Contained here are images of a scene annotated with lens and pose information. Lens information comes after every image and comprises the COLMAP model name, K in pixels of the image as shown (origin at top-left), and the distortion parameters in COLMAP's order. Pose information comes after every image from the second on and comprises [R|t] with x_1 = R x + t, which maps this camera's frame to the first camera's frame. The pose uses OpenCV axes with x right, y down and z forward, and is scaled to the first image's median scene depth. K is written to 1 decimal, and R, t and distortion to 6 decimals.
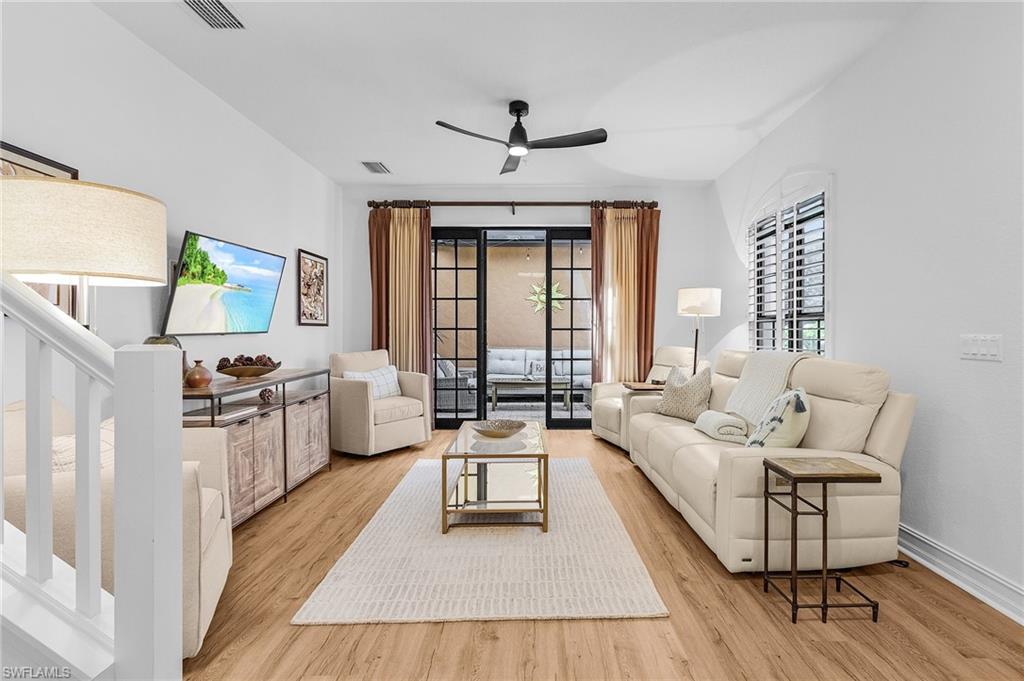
lens RADIAL K [[480.1, 0, 554.4], [0, 480.1, 344.4], [0, 0, 1]] dist [0.006252, -0.003332]
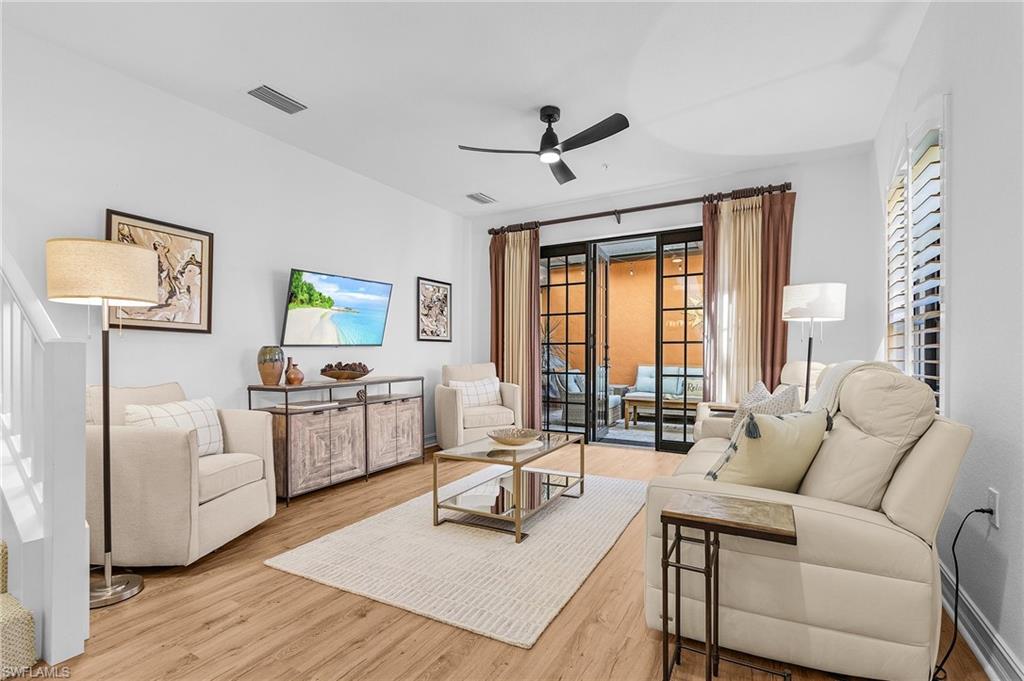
lens RADIAL K [[480.1, 0, 534.6], [0, 480.1, 367.4], [0, 0, 1]] dist [0.006252, -0.003332]
pose [[0.865857, 0.010956, -0.500172, 0.396201], [-0.010201, 0.999939, 0.004245, 0.022884], [0.500188, 0.001426, 0.865916, 0.134930]]
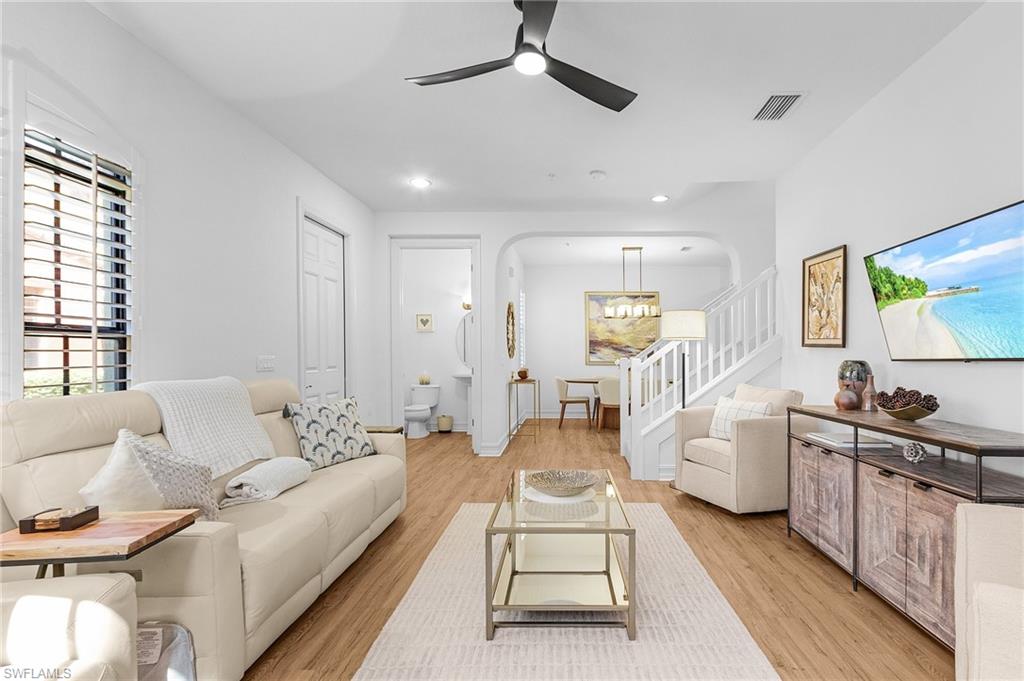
lens RADIAL K [[480.1, 0, 511.3], [0, 480.1, 343.6], [0, 0, 1]] dist [0.006252, -0.003332]
pose [[-0.987113, 0.001129, 0.160022, -0.149257], [0.001962, 0.999985, 0.005046, -0.046965], [-0.160014, 0.005295, -0.987101, 1.664179]]
